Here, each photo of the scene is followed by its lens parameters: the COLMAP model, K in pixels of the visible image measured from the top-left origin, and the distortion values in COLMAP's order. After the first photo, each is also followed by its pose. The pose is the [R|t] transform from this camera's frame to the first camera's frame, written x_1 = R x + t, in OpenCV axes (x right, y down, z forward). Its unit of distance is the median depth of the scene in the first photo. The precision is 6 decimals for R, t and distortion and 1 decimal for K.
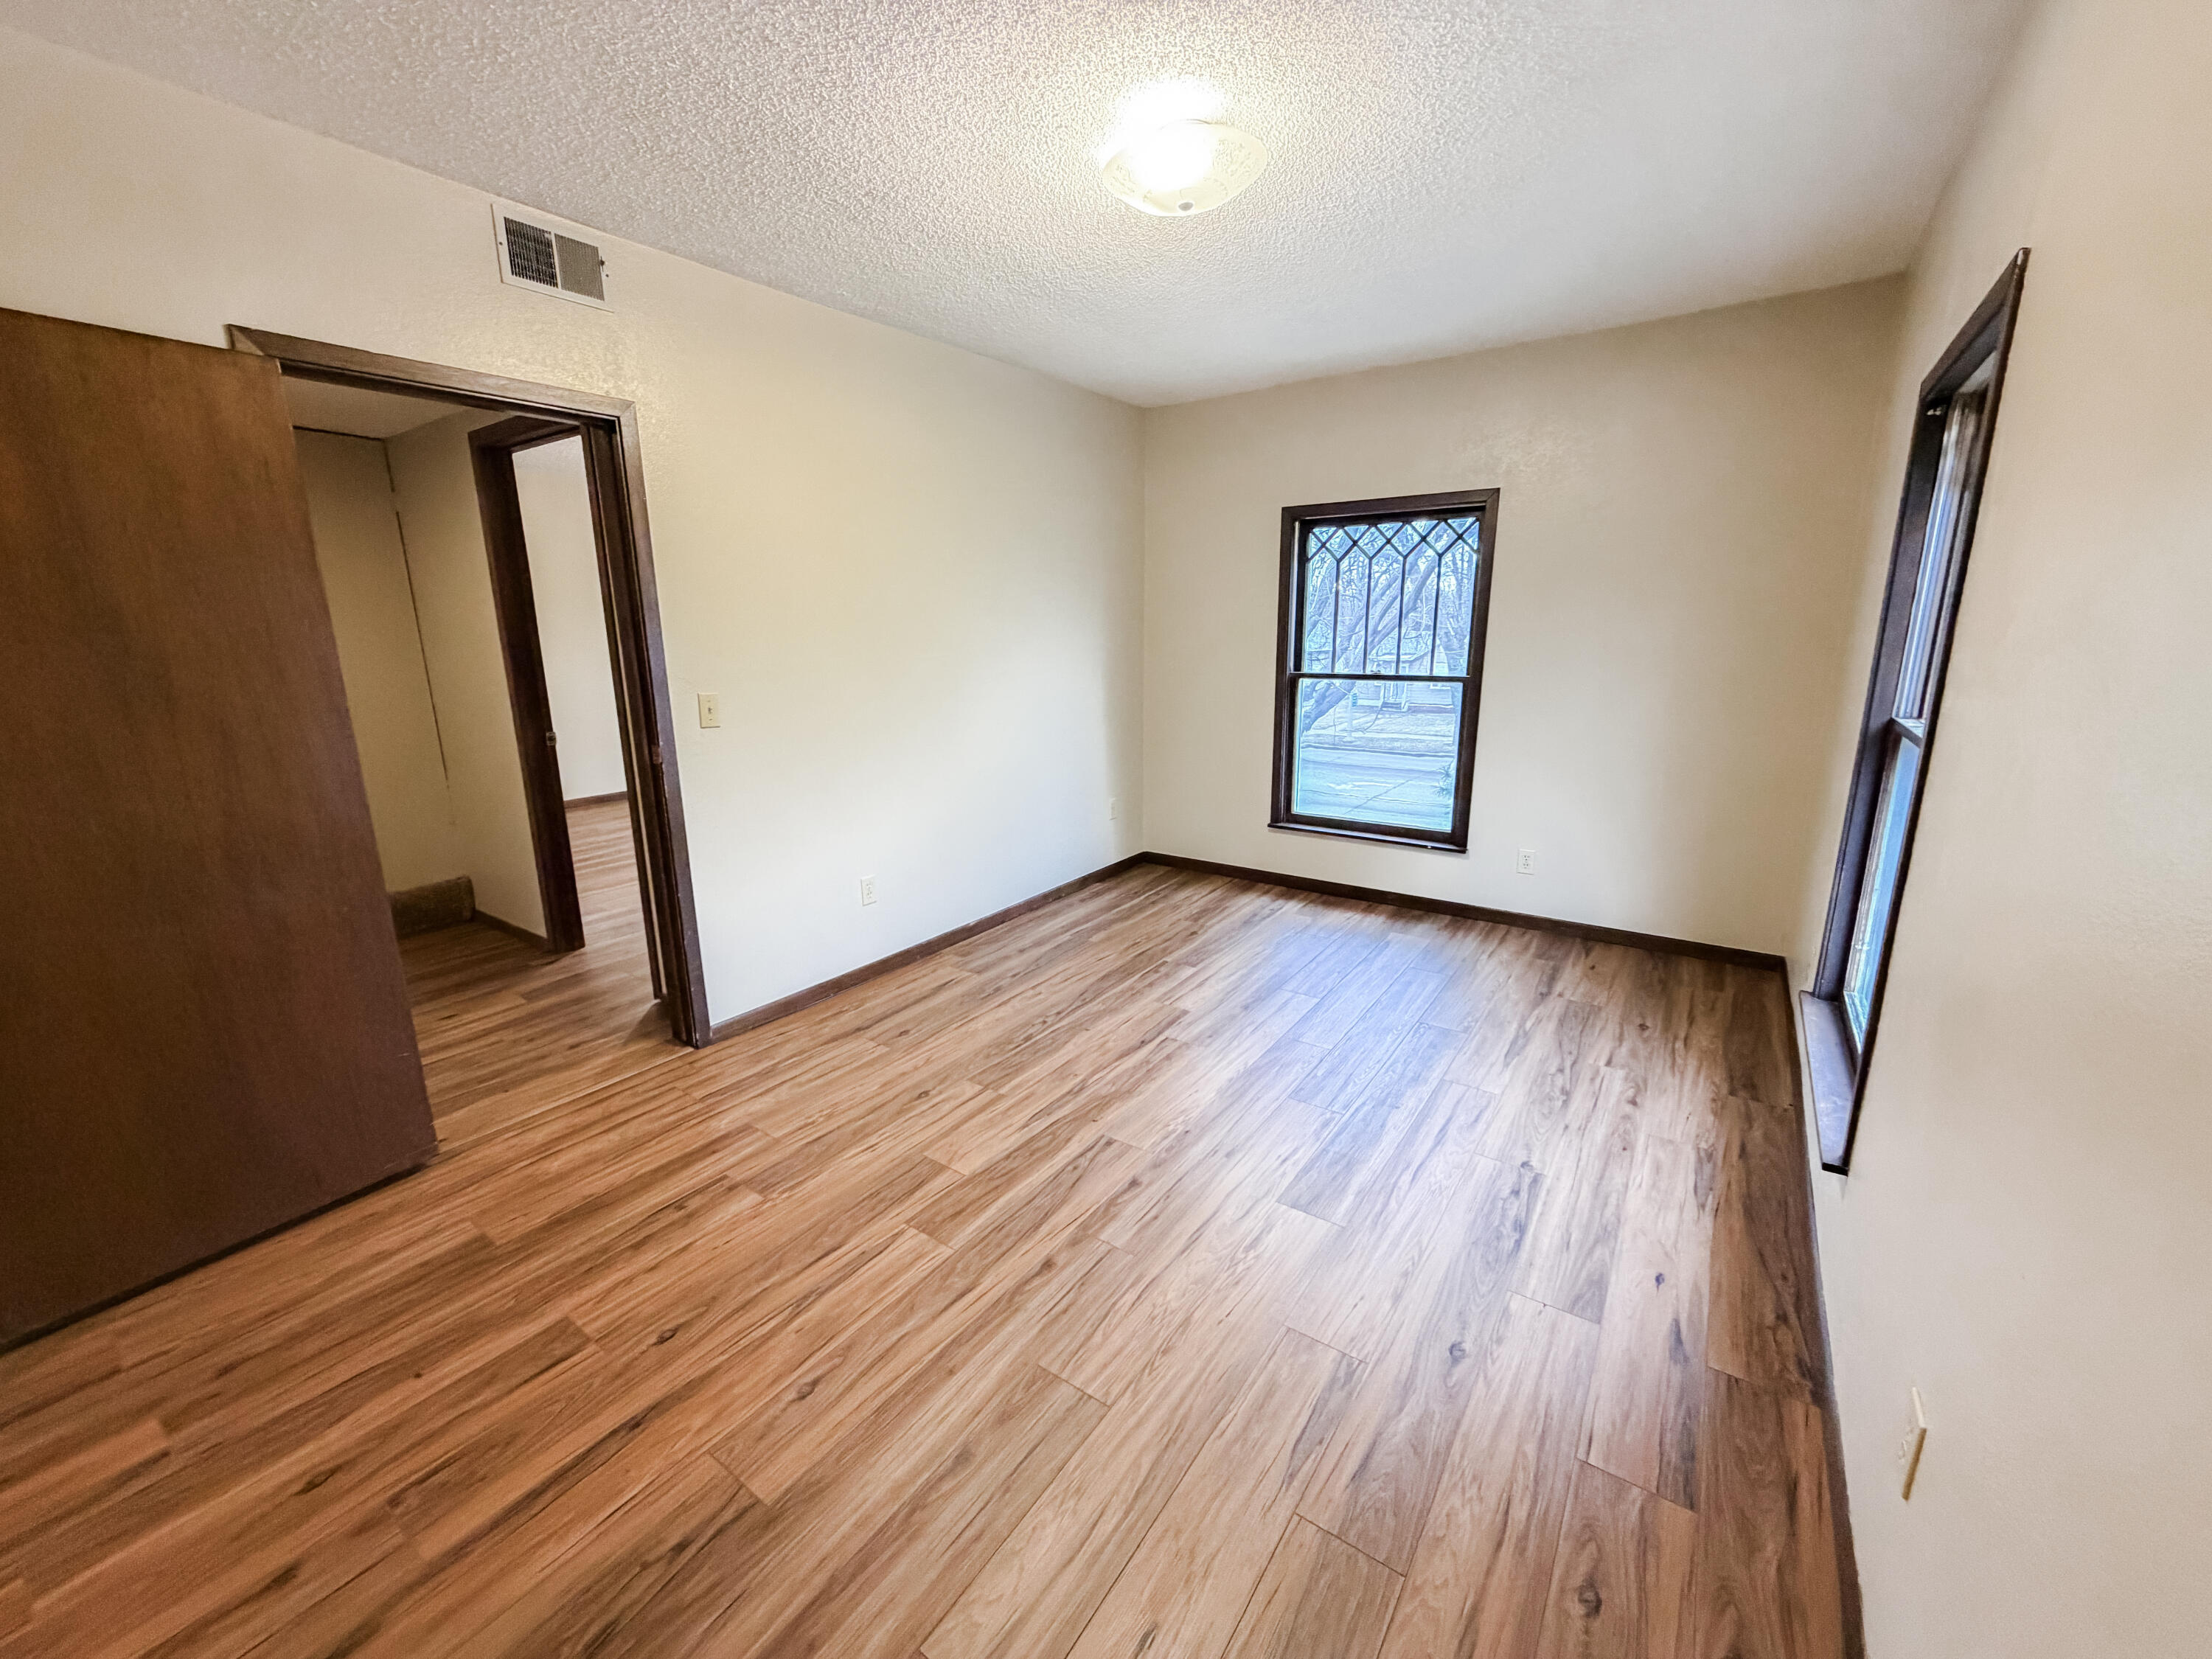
lens RADIAL K [[881.1, 0, 1096.5], [0, 881.1, 828.6], [0, 0, 1]] dist [-0.000600, -0.000027]
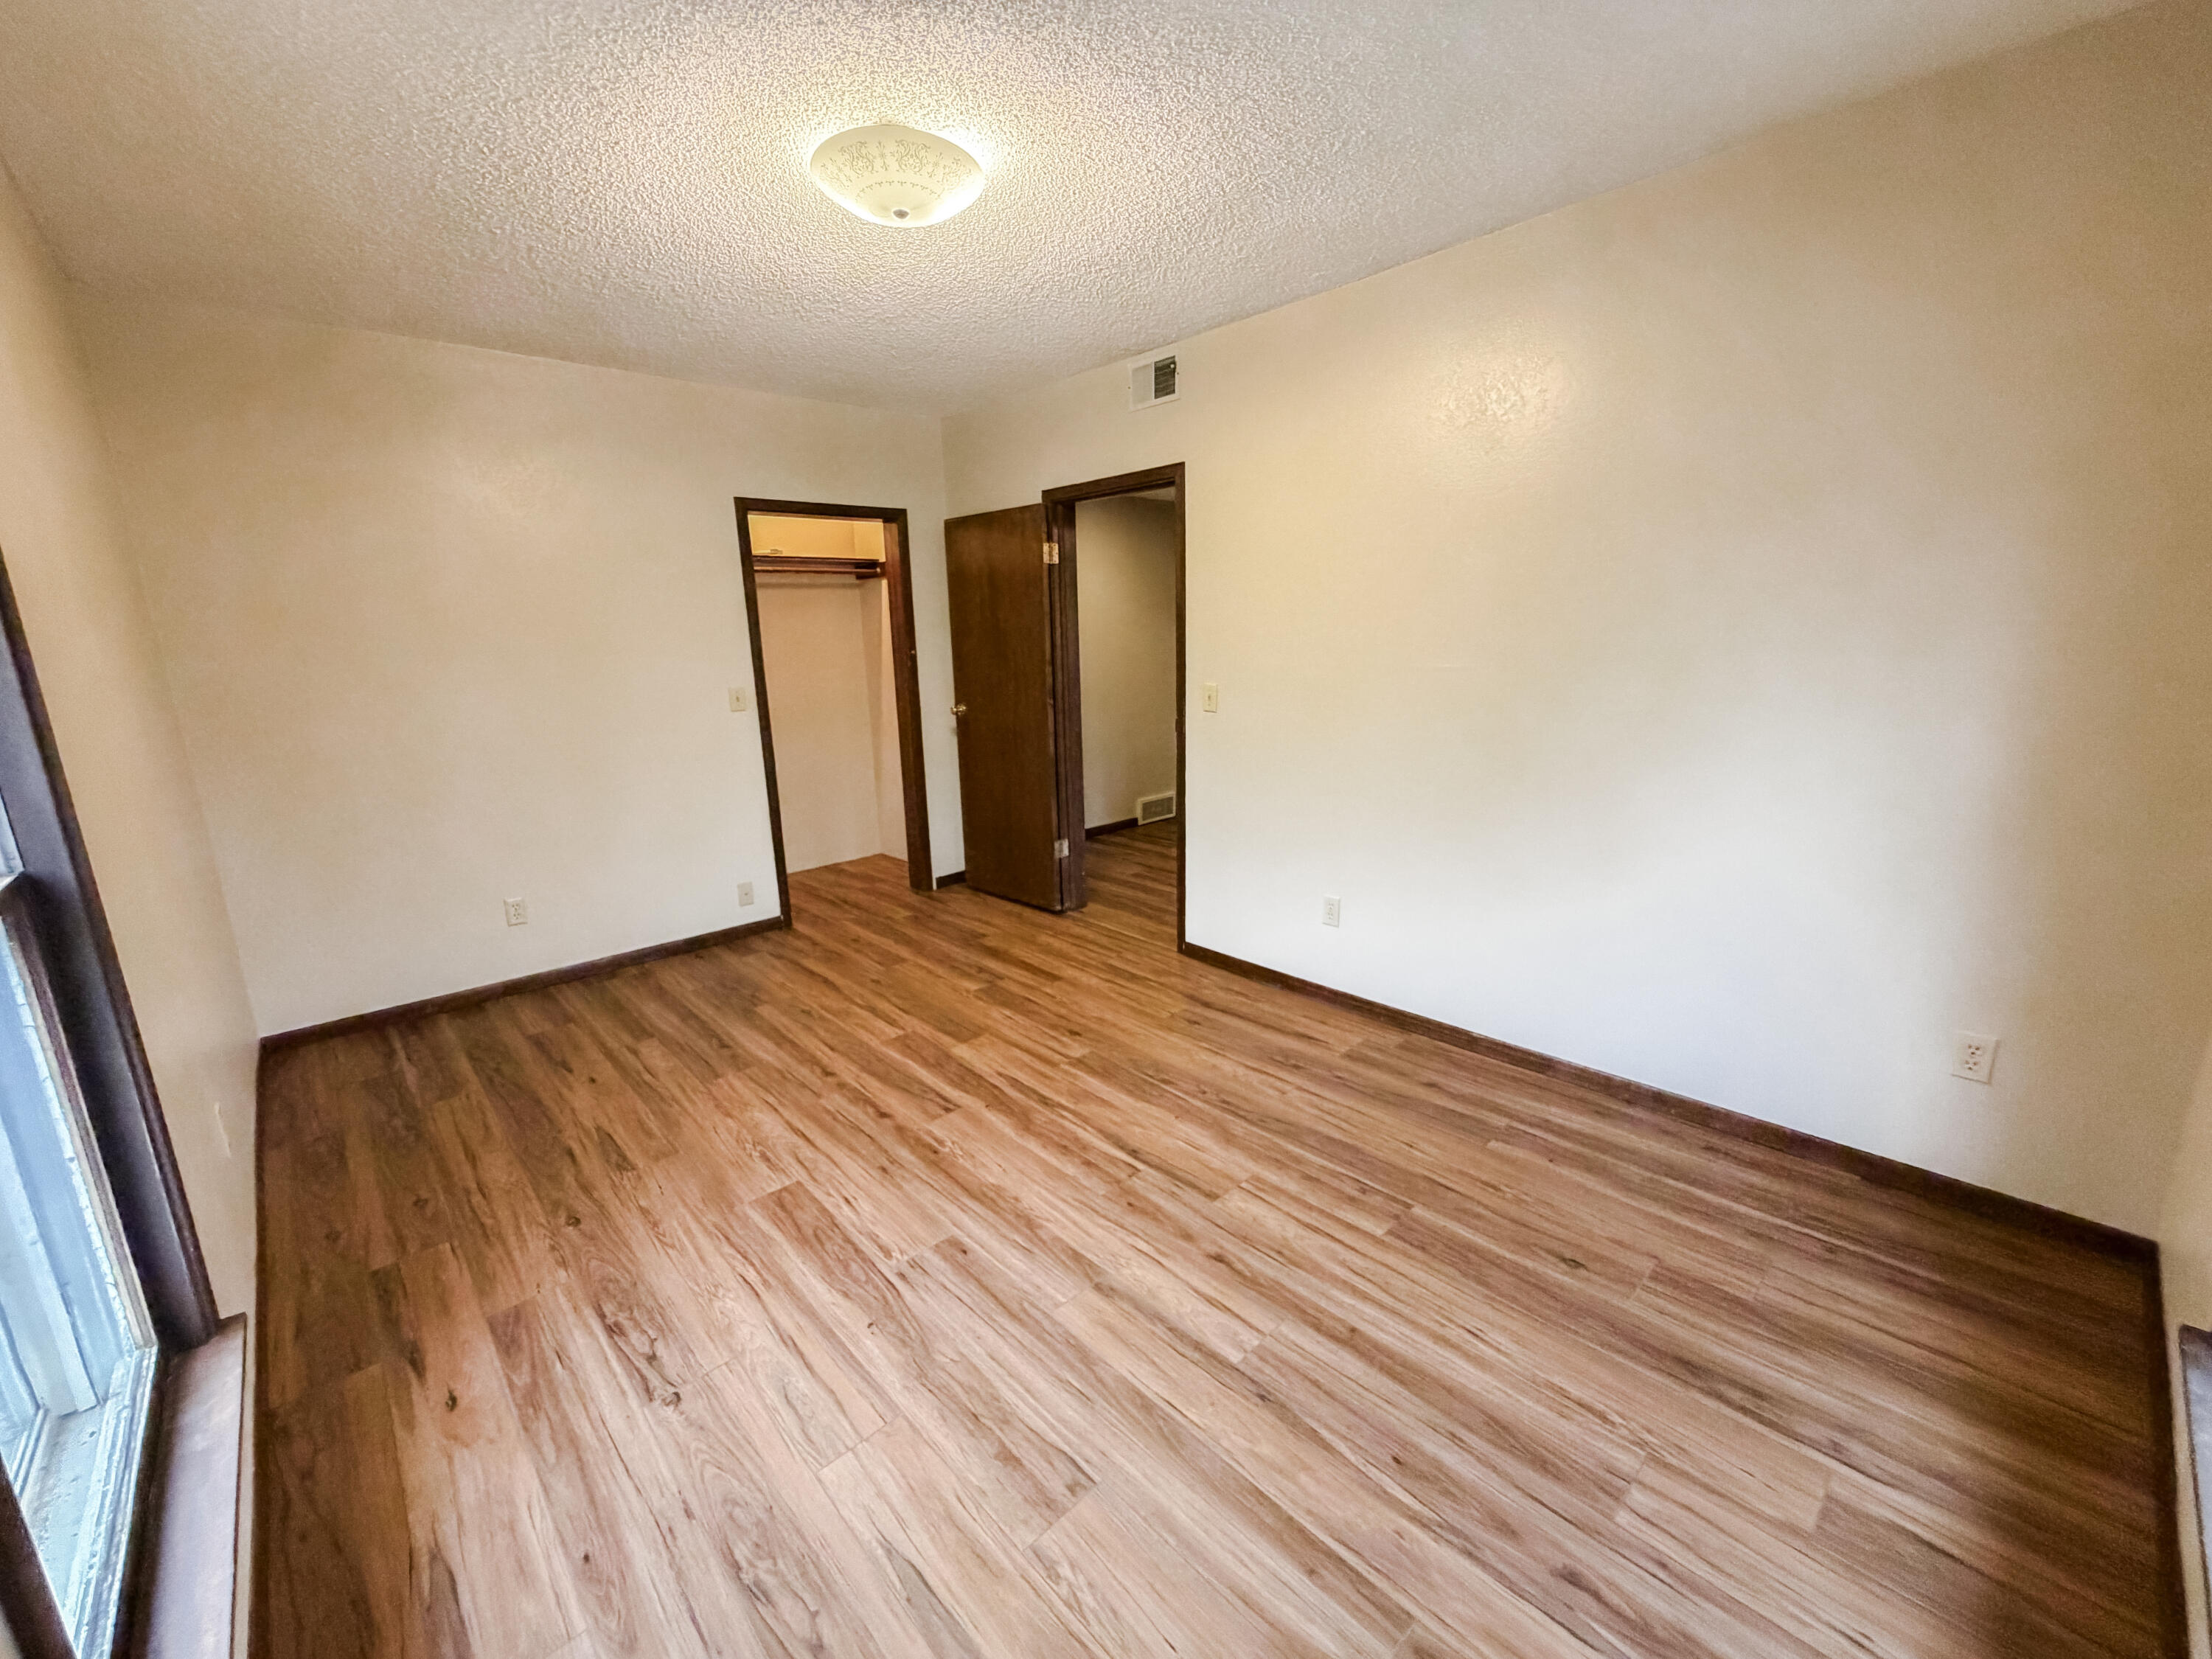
lens RADIAL K [[881.1, 0, 1096.5], [0, 881.1, 828.6], [0, 0, 1]] dist [-0.000600, -0.000027]
pose [[-0.202642, 0.235268, -0.950571, 0.958320], [-0.194088, 0.941804, 0.274473, -0.319897], [0.959826, 0.240114, -0.145186, 1.272040]]
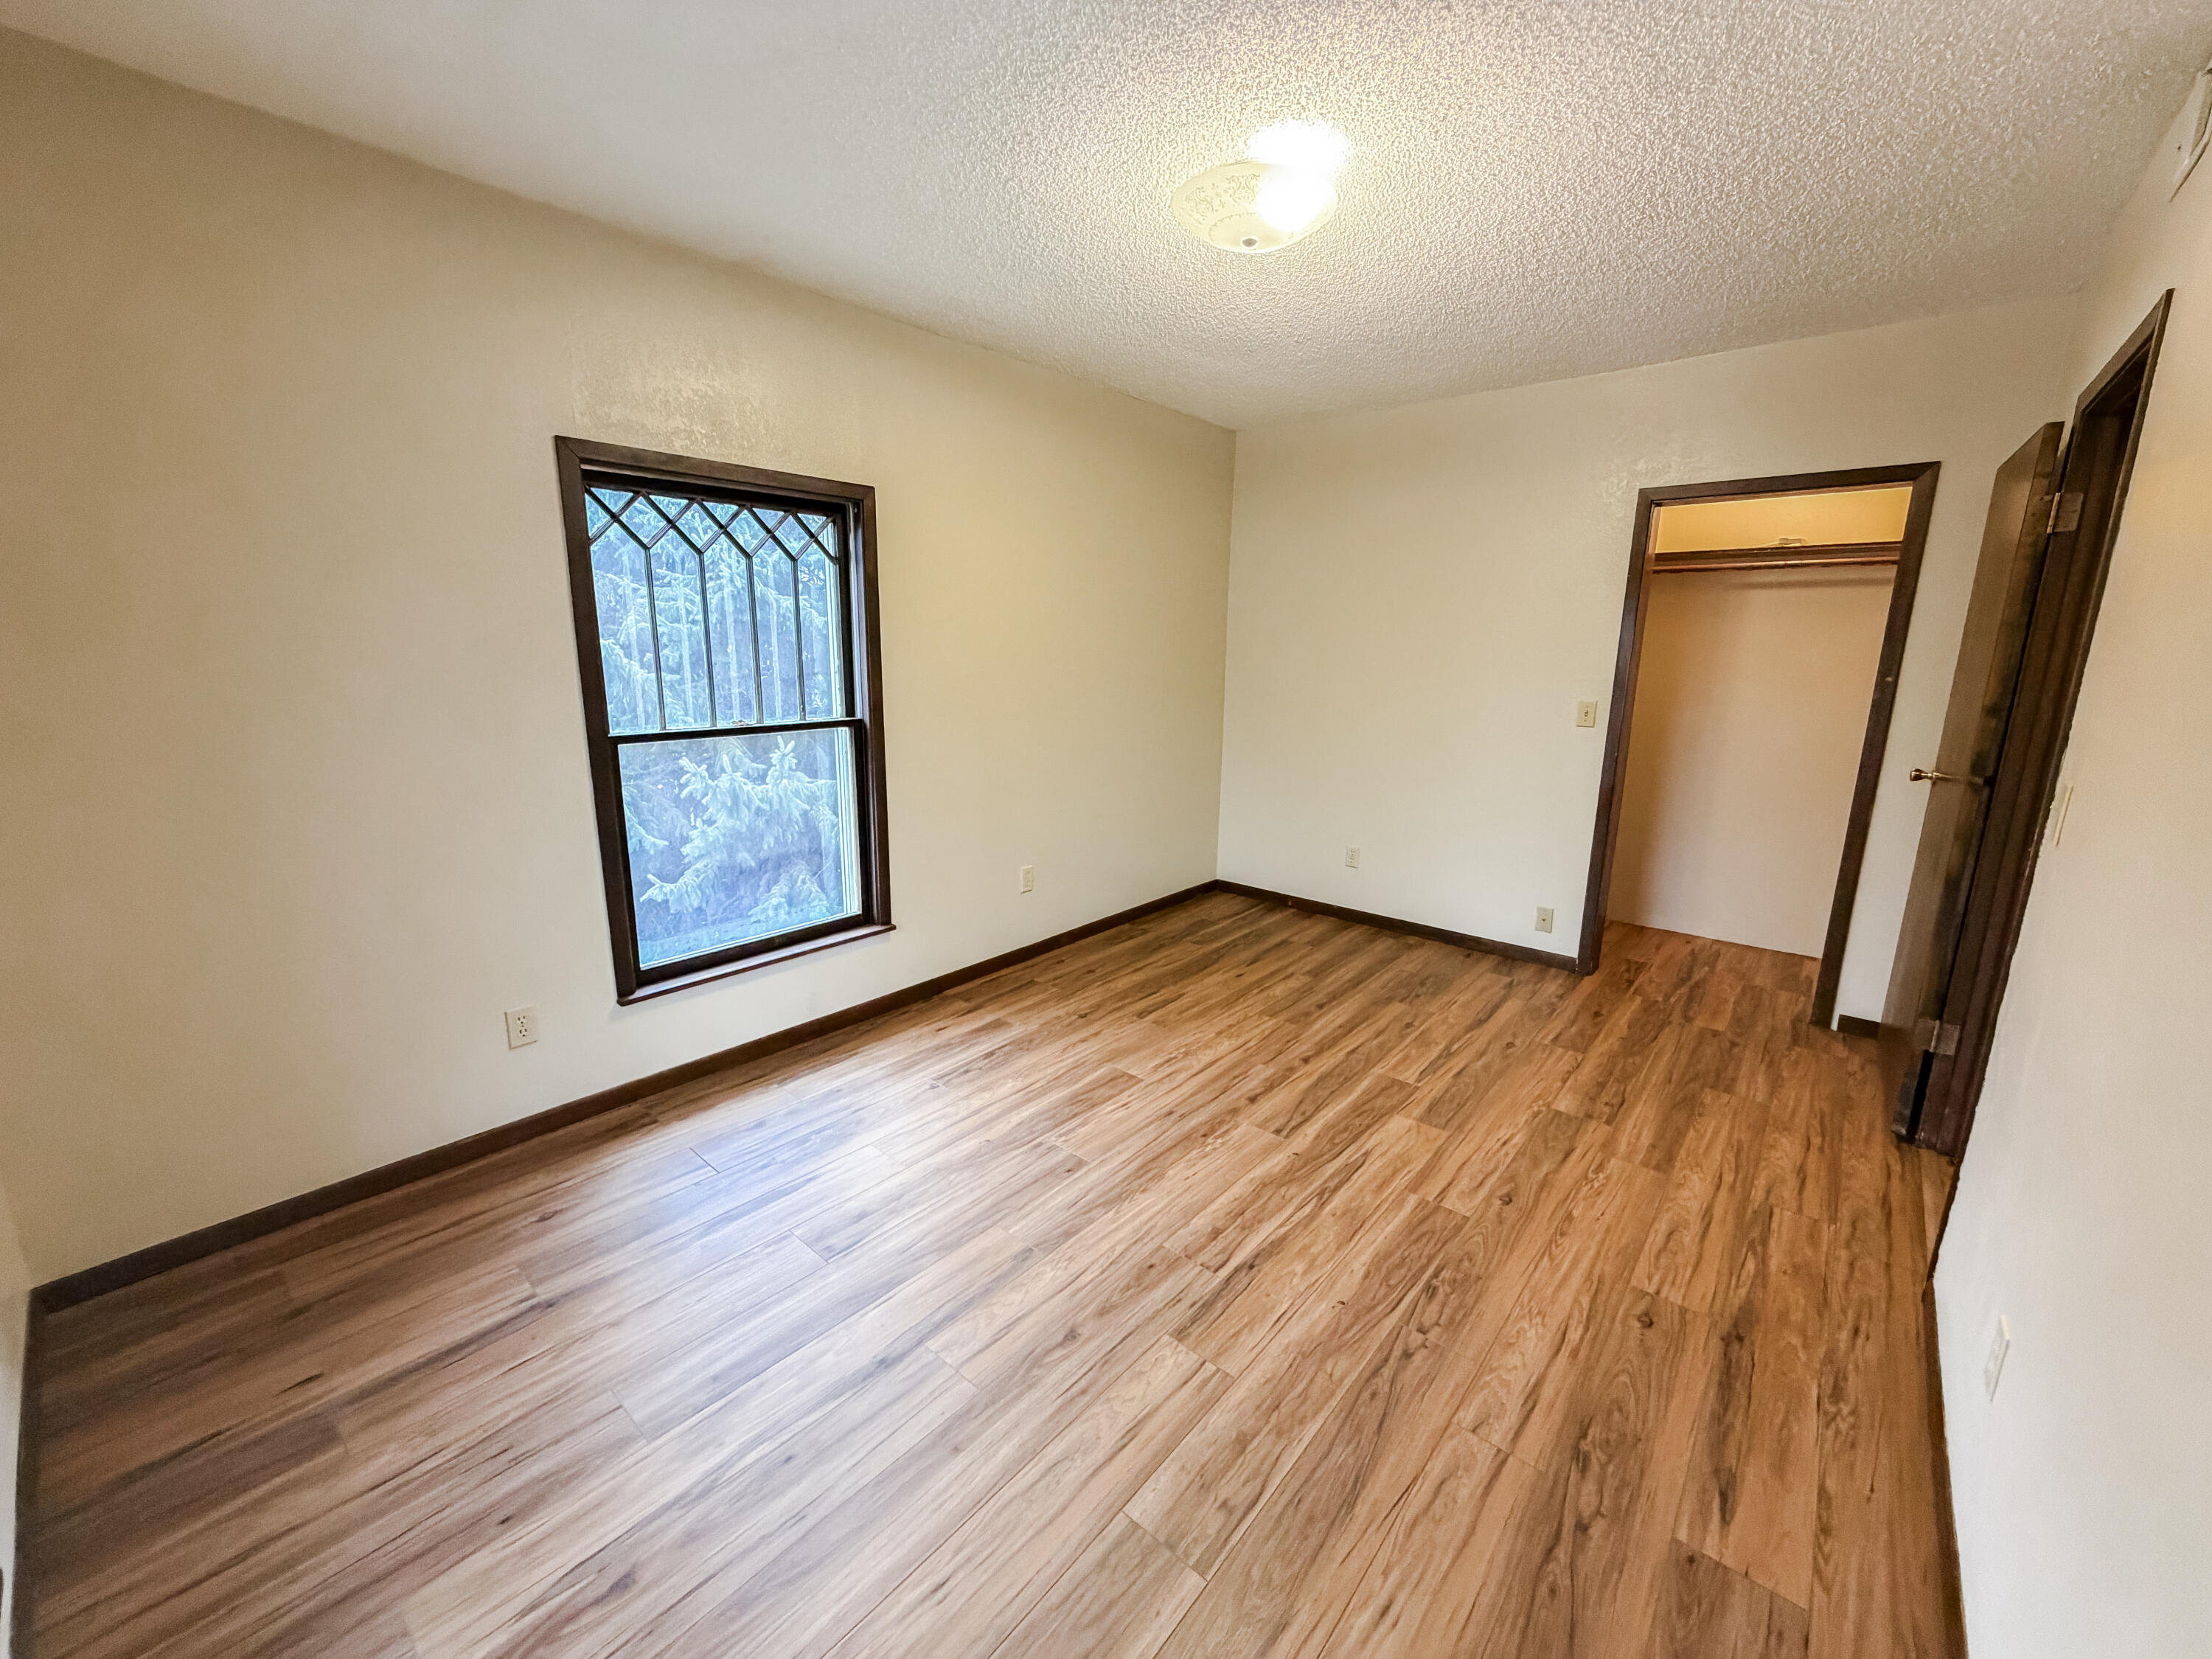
lens RADIAL K [[881.1, 0, 1096.5], [0, 881.1, 828.6], [0, 0, 1]] dist [-0.000600, -0.000027]
pose [[-0.995461, -0.015975, 0.093824, 0.142489], [0.025231, 0.906247, 0.421995, -0.447623], [-0.091769, 0.422447, -0.901730, 1.863514]]
